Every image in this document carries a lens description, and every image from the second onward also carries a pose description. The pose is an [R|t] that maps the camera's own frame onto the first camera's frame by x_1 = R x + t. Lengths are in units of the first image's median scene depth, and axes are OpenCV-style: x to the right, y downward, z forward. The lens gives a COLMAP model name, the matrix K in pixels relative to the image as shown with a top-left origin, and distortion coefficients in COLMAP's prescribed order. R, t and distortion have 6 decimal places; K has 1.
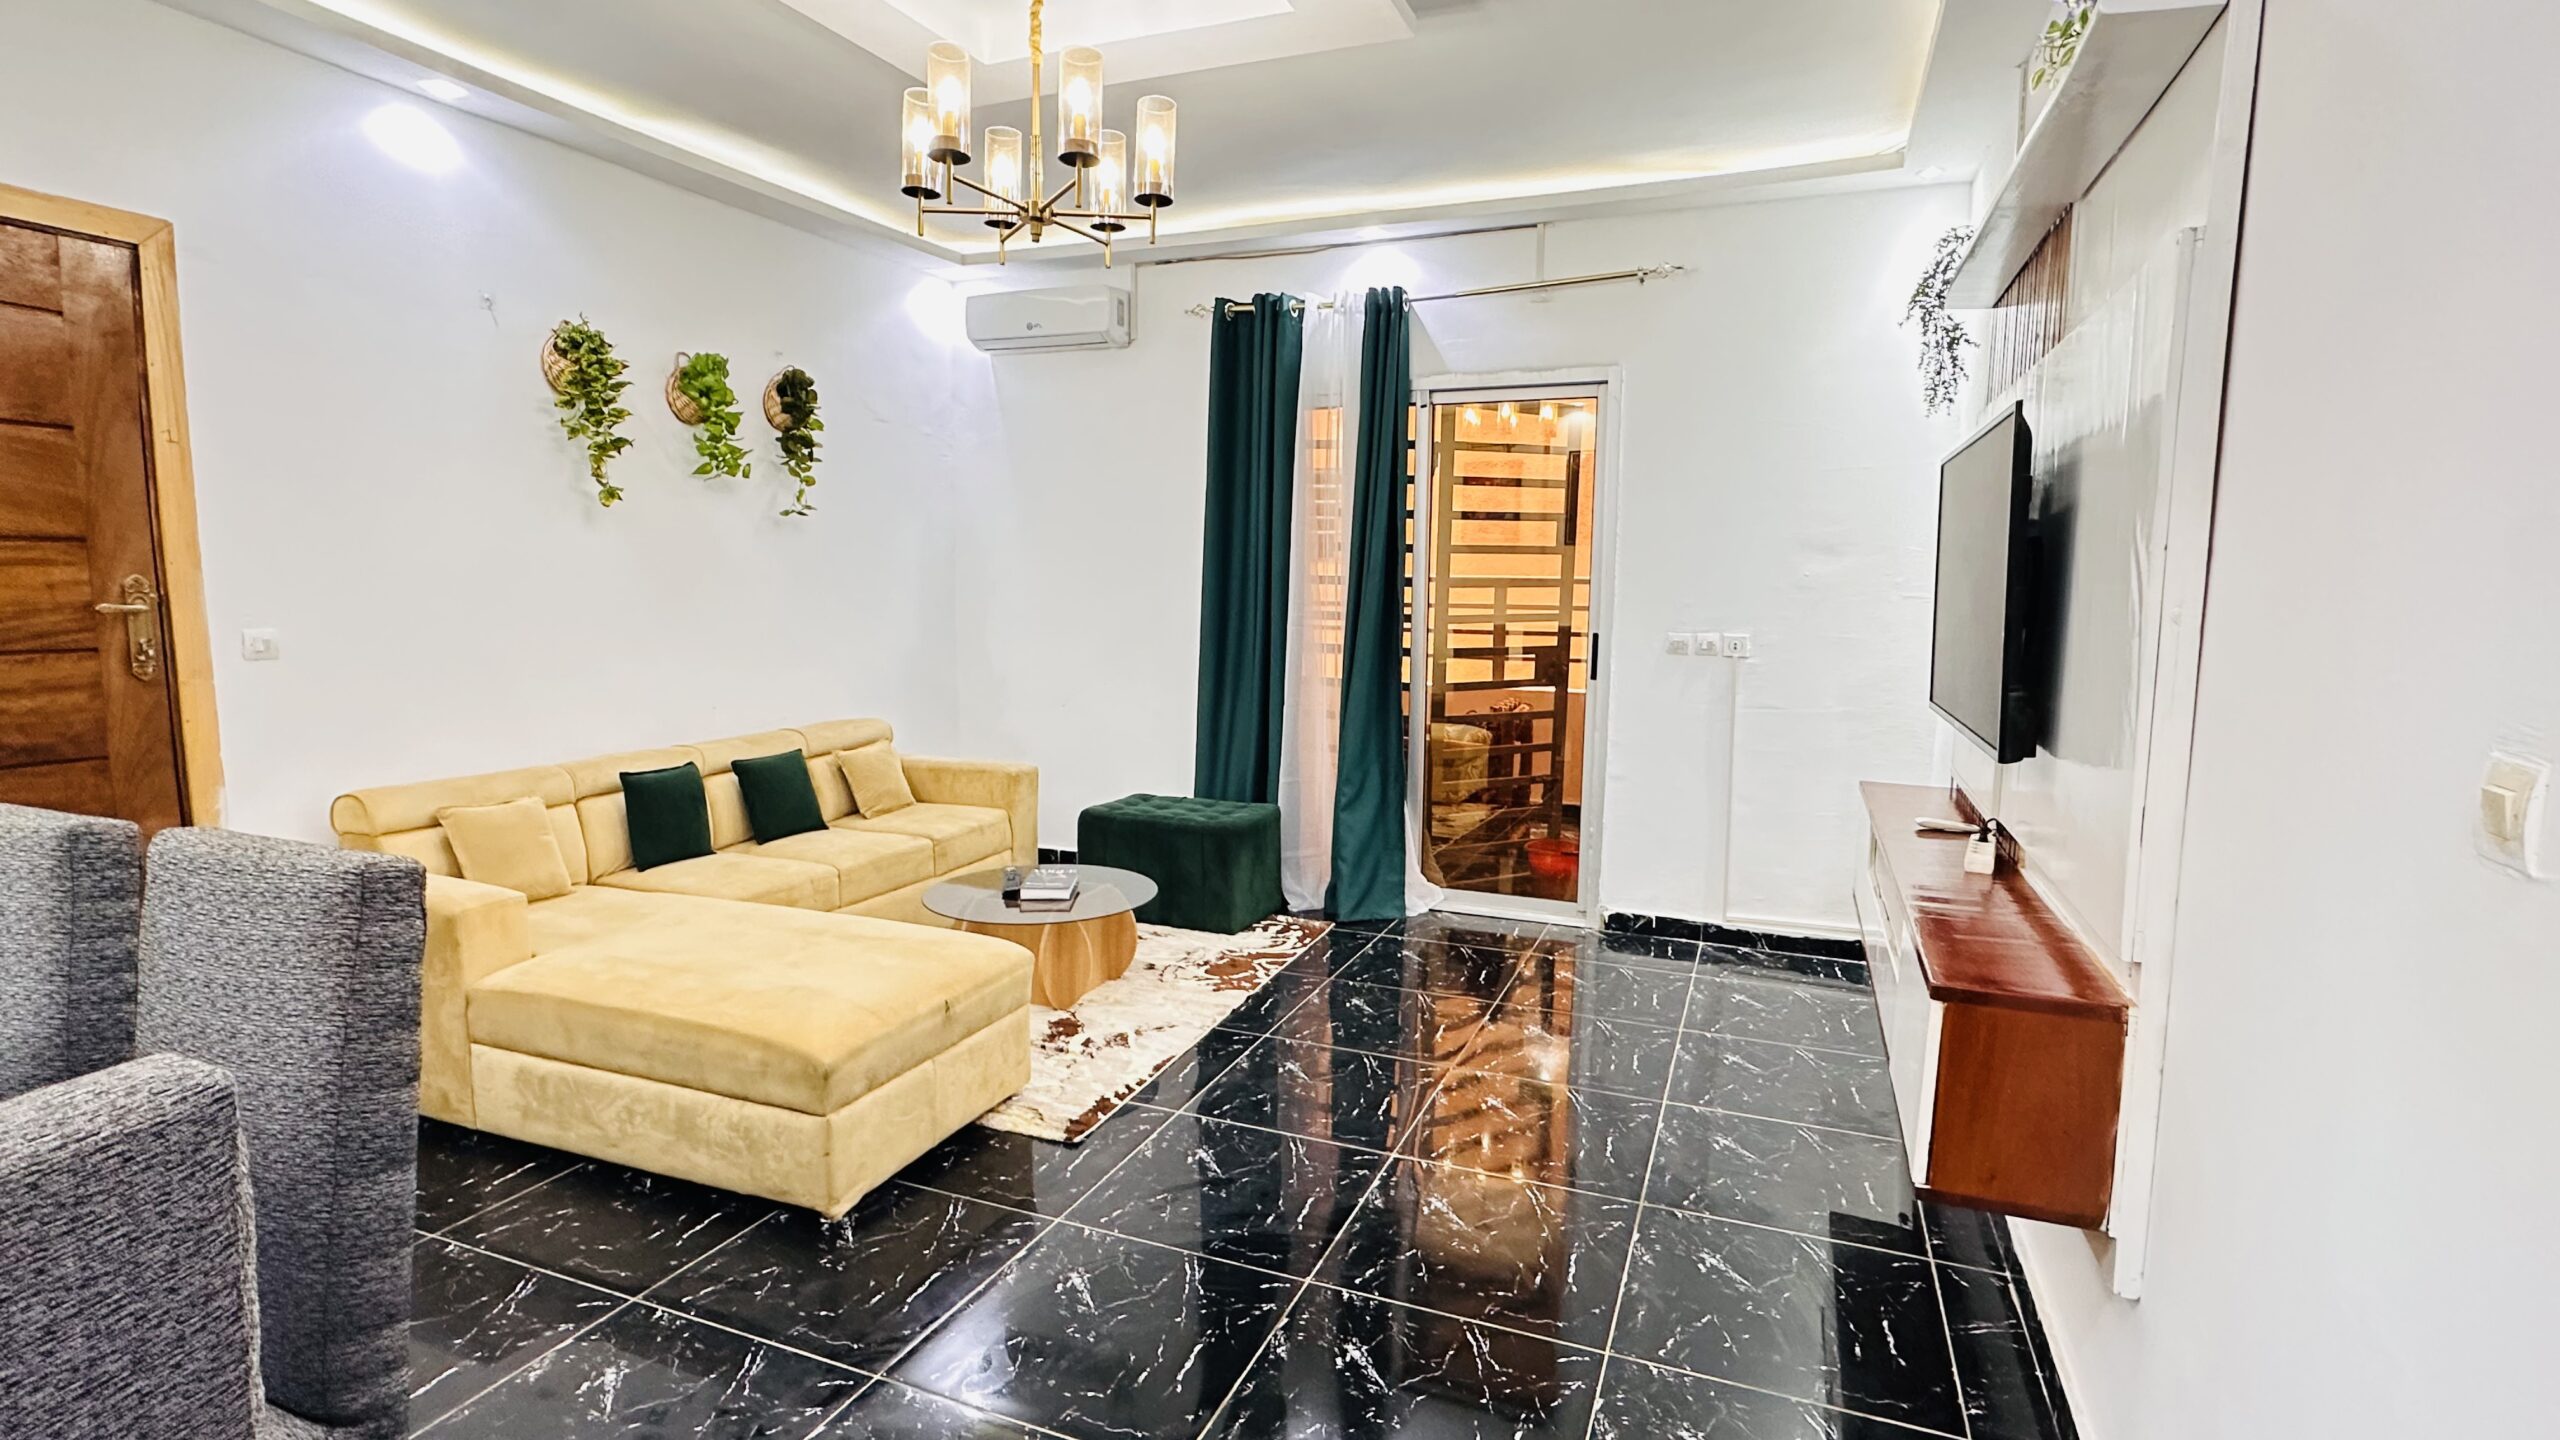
lens RADIAL K [[1224.9, 0, 1280.0], [0, 1224.9, 720.0], [0, 0, 1]] dist [0.000760, 0.000183]
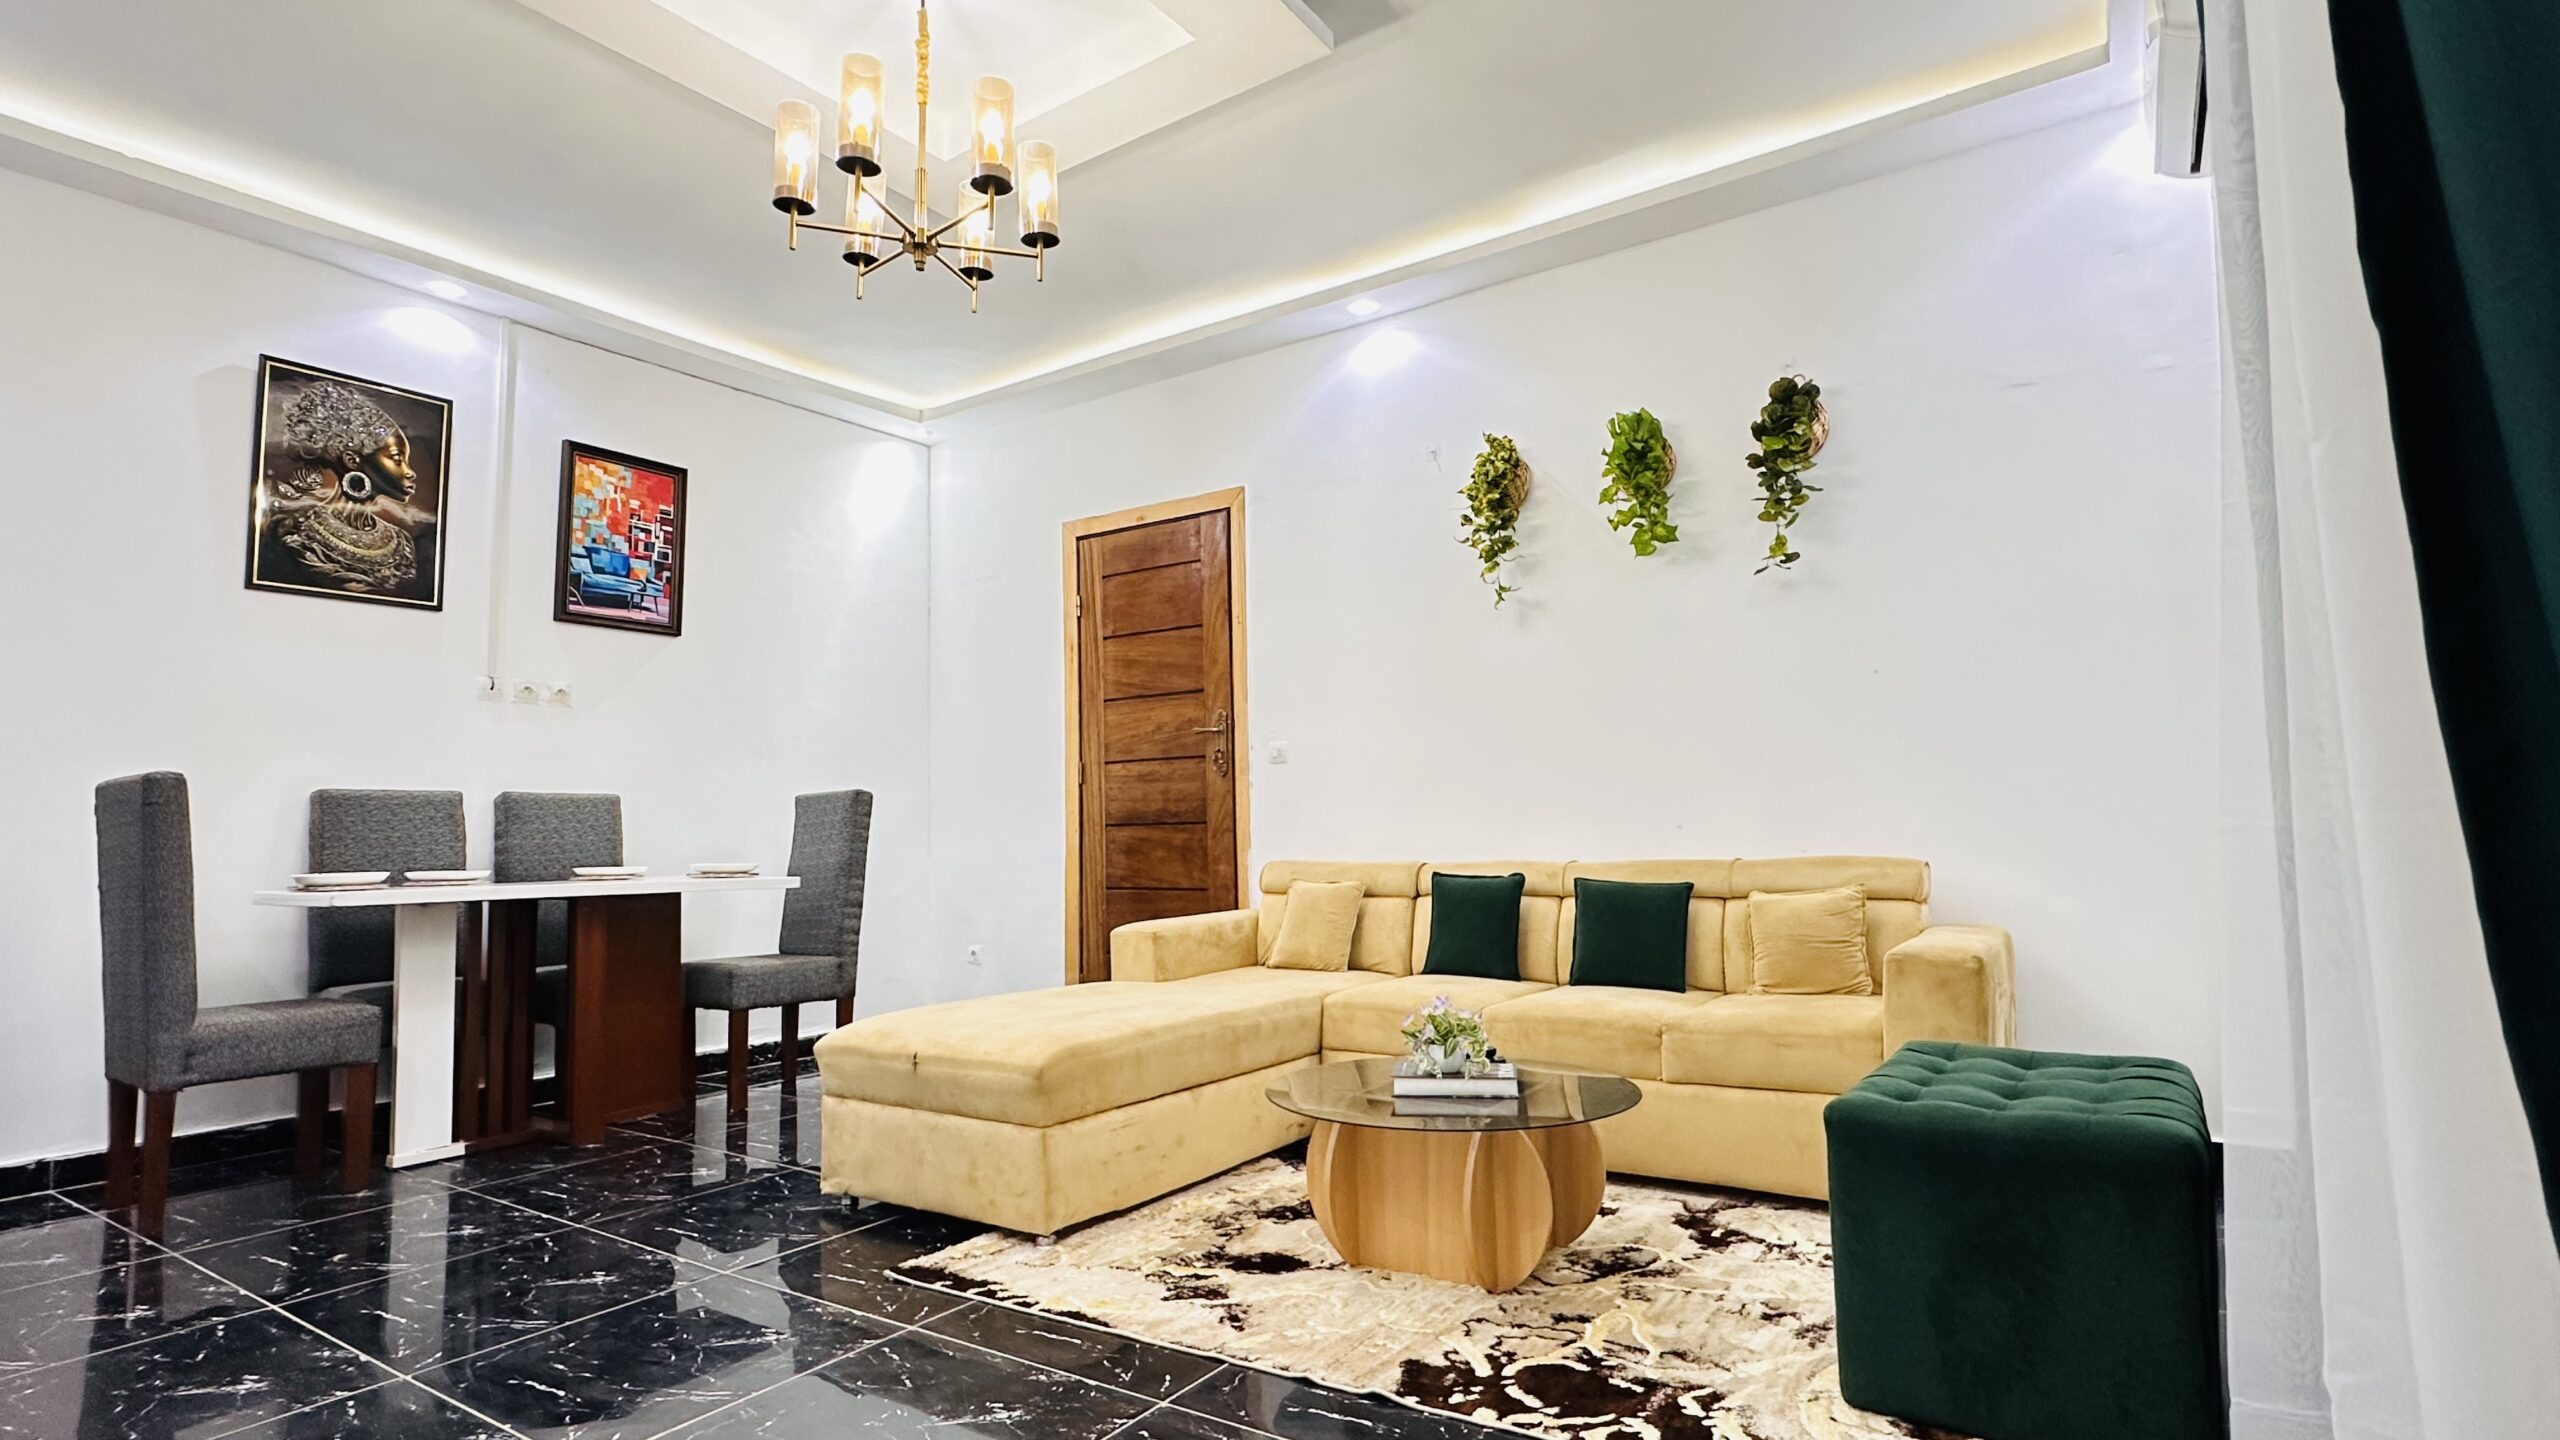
lens RADIAL K [[1252.1, 0, 1277.1], [0, 1252.1, 725.9], [0, 0, 1]] dist [-0.002532, -0.000194]
pose [[-0.205783, -0.090182, -0.974433, 0.516575], [-0.093949, 0.992966, -0.072057, 0.011206], [0.974078, 0.076719, -0.212808, 1.148221]]
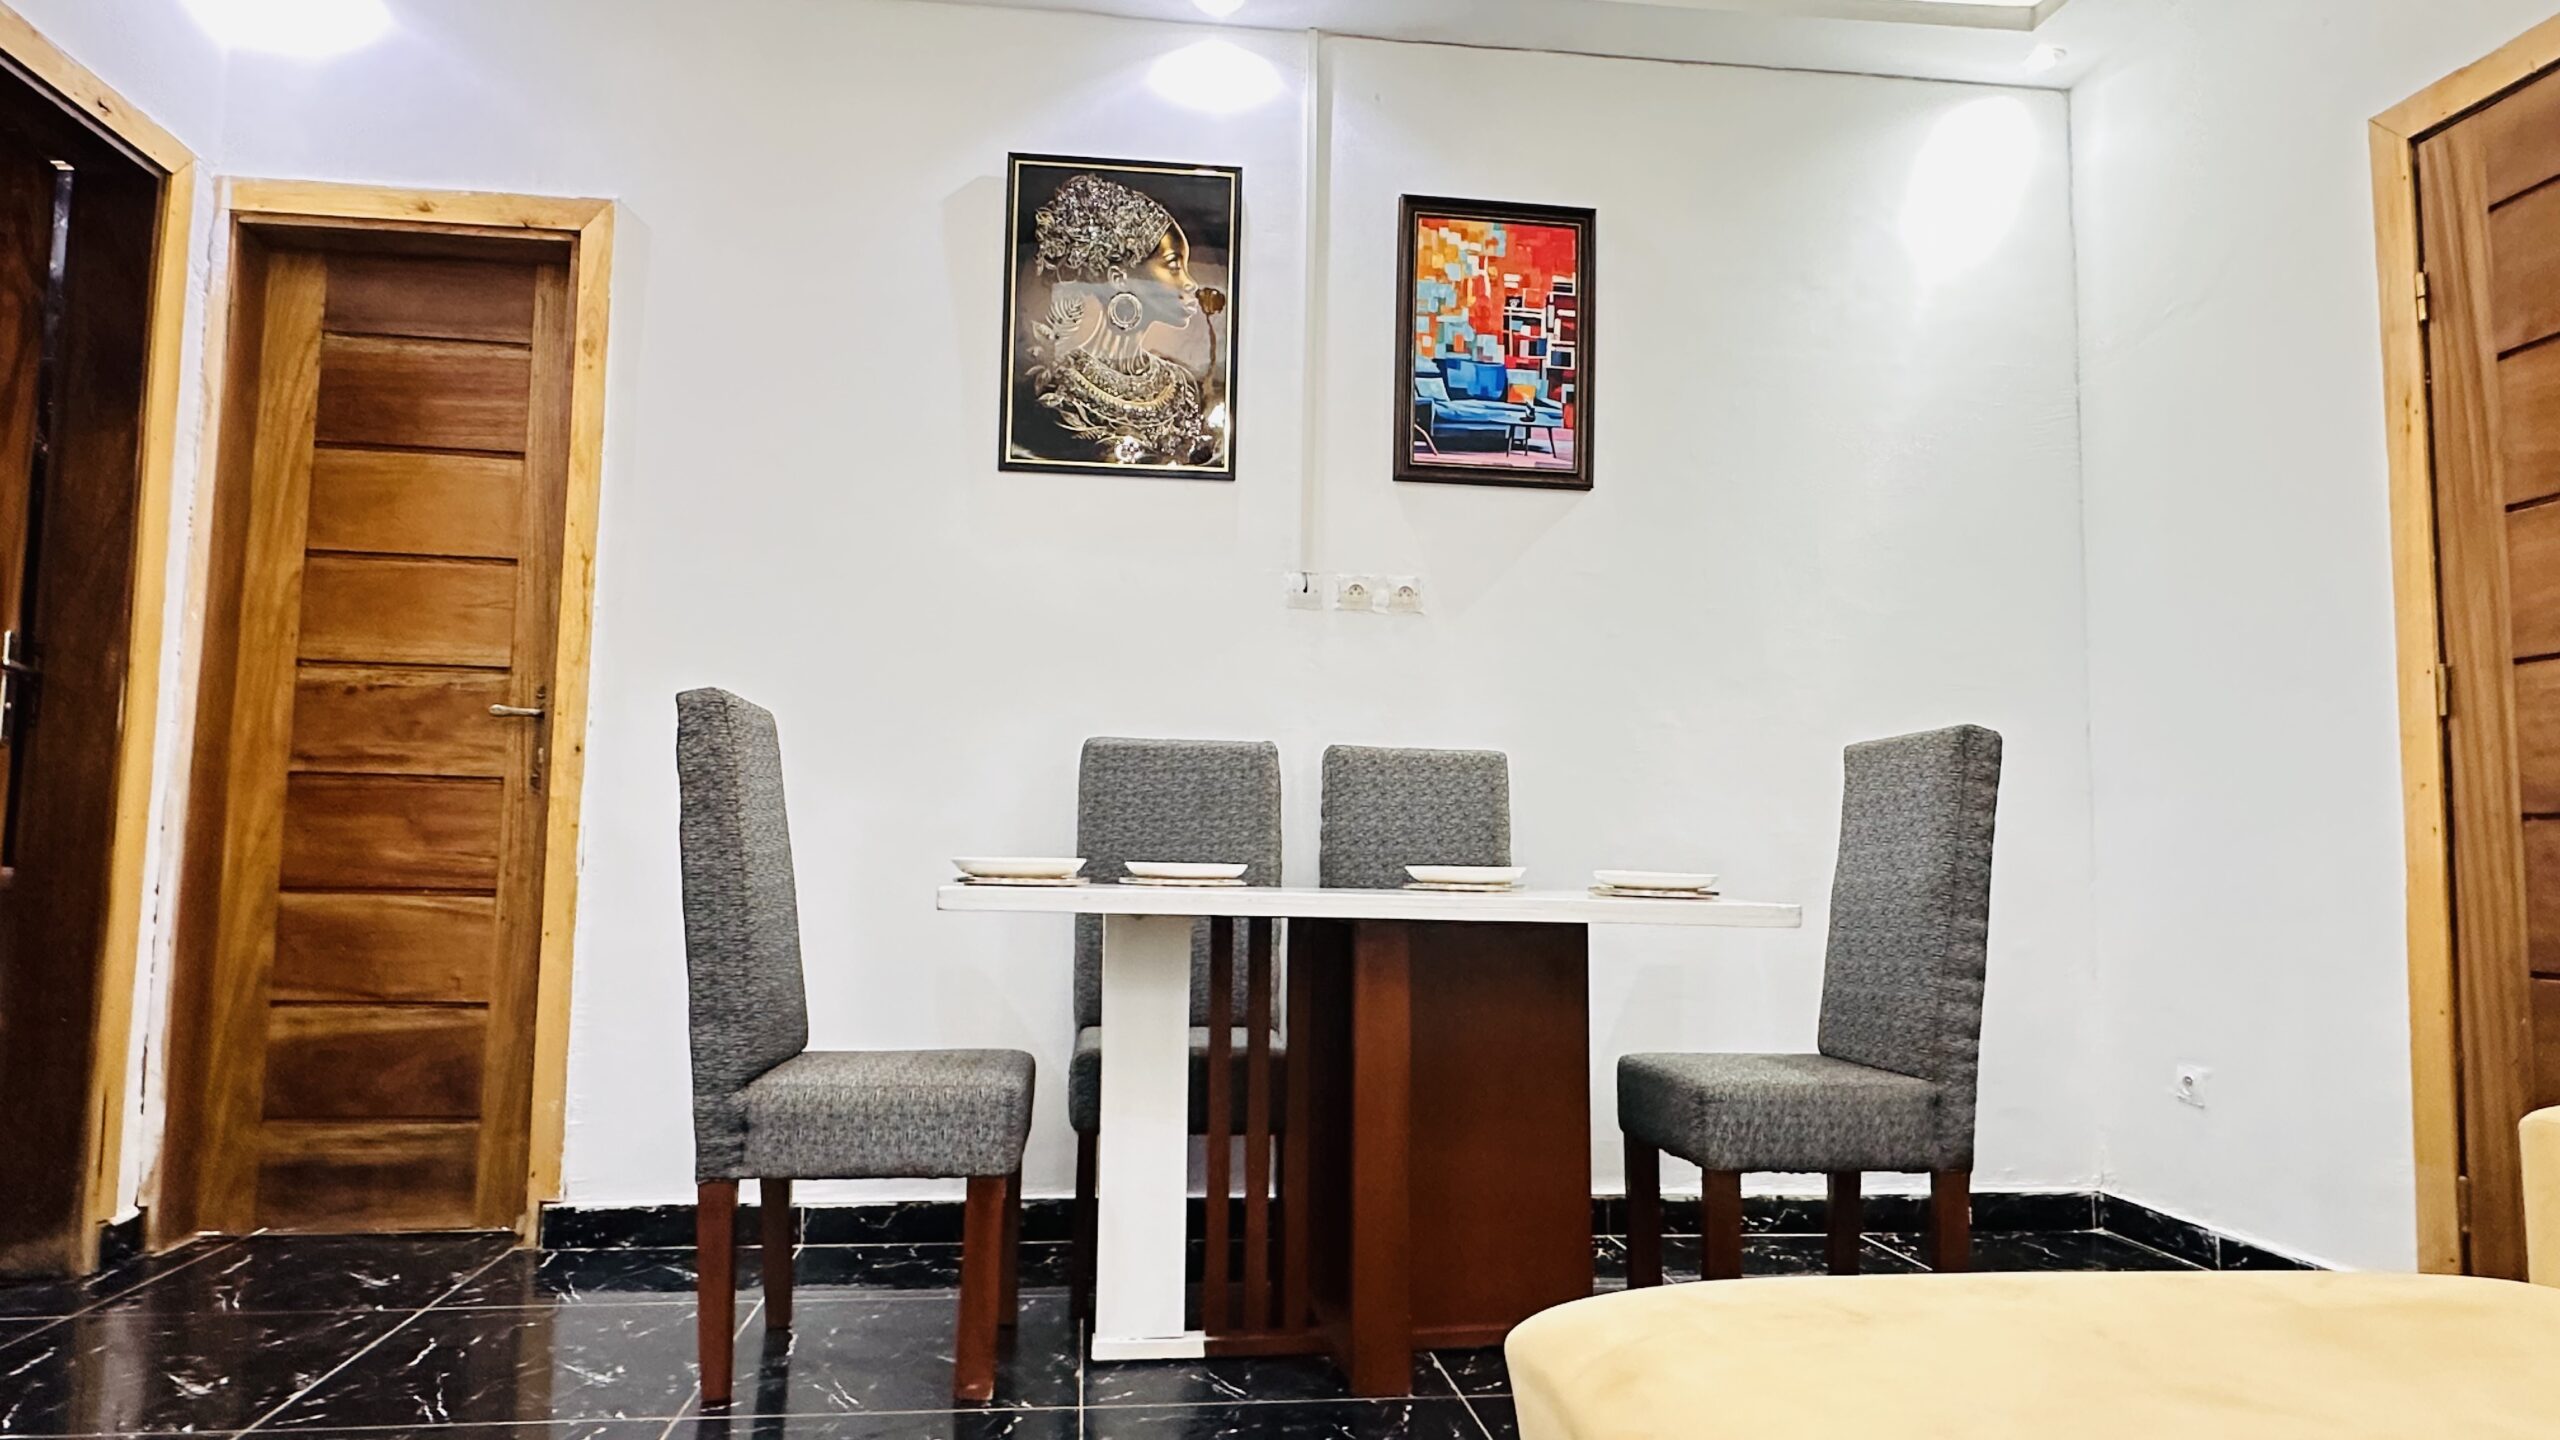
lens RADIAL K [[1494.2, 0, 1286.1], [0, 1494.2, 735.3], [0, 0, 1]] dist [-0.003064, 0.000055]
pose [[-0.869939, -0.060943, -0.489379, -0.007136], [-0.079542, 0.996682, 0.017280, 0.034670], [0.486702, 0.053959, -0.871900, 0.982758]]
